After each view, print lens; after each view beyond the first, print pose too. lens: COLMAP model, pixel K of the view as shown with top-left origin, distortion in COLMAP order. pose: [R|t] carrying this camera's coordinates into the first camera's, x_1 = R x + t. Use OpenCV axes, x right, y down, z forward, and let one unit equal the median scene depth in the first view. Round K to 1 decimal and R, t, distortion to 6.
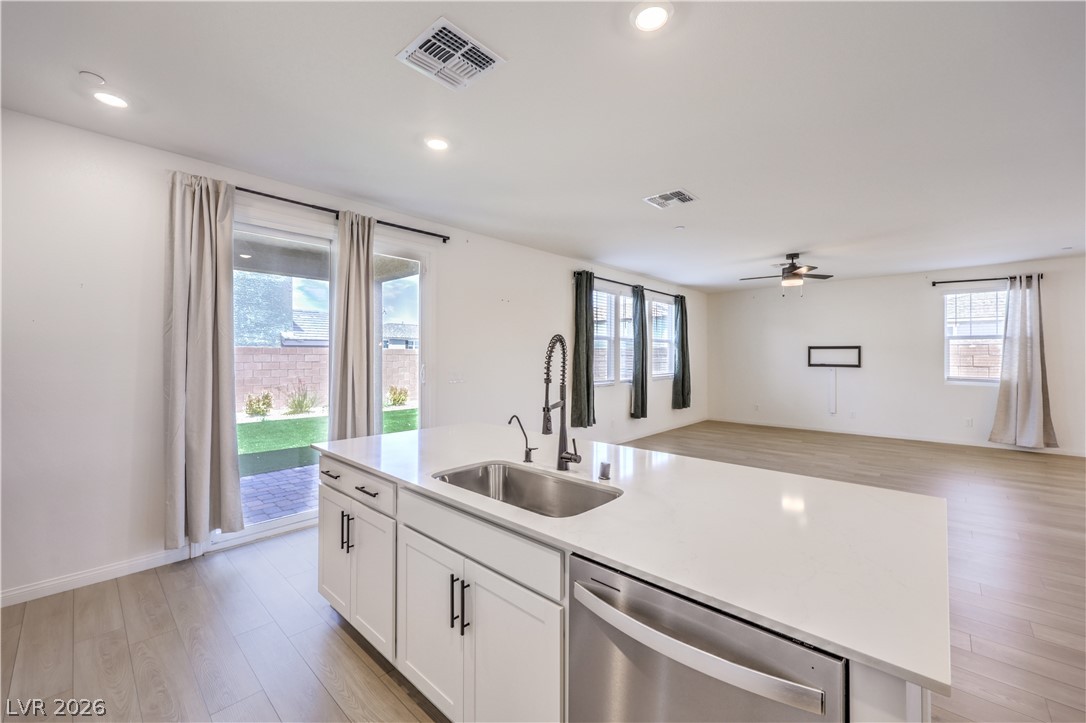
lens RADIAL K [[437.3, 0, 515.3], [0, 437.3, 355.7], [0, 0, 1]] dist [-0.002867, -0.000764]
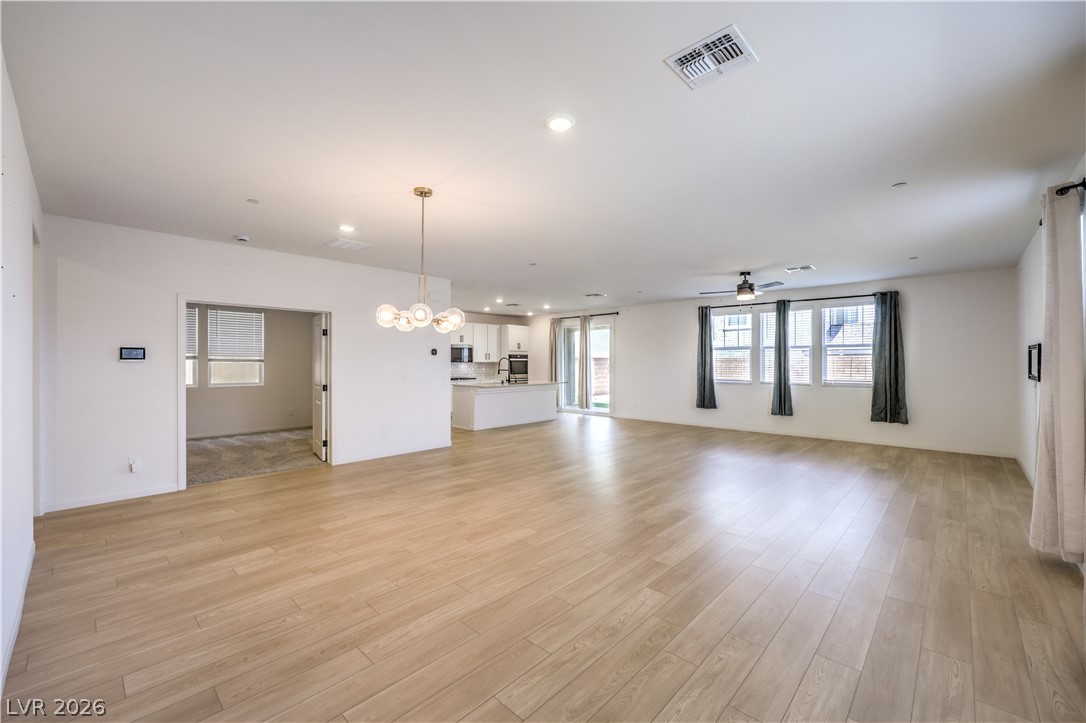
lens RADIAL K [[437.3, 0, 559.2], [0, 437.3, 366.0], [0, 0, 1]] dist [-0.002867, -0.000764]
pose [[0.032039, 0.007501, -0.999458, 1.586703], [-0.003538, 0.999966, 0.007392, 0.005728], [0.999480, 0.003299, 0.032065, 0.428290]]
